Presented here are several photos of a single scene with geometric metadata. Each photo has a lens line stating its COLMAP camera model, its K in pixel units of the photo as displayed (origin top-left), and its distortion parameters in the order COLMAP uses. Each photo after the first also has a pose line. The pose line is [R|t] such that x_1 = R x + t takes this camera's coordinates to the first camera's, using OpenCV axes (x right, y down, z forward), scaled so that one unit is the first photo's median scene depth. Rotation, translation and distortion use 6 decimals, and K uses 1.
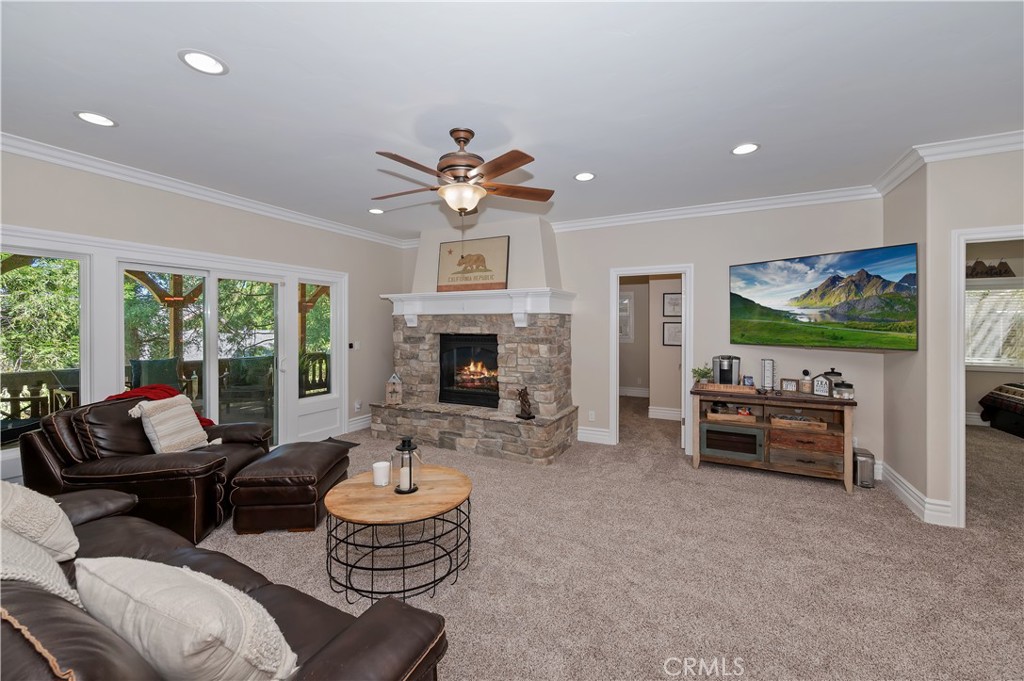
lens RADIAL K [[405.5, 0, 522.1], [0, 405.5, 326.6], [0, 0, 1]] dist [0.000887, -0.000053]
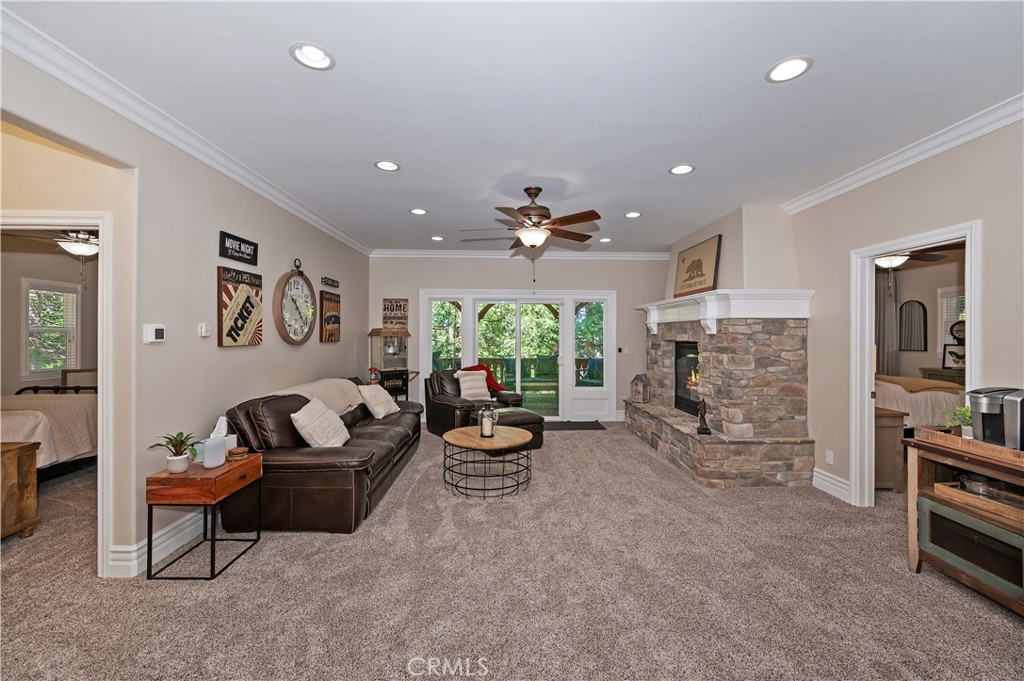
lens RADIAL K [[405.5, 0, 516.8], [0, 405.5, 334.6], [0, 0, 1]] dist [0.000887, -0.000053]
pose [[0.482672, 0.001837, -0.875799, 0.547464], [-0.006078, 0.999981, -0.001252, 0.005165], [0.875780, 0.005928, 0.482674, 0.161179]]
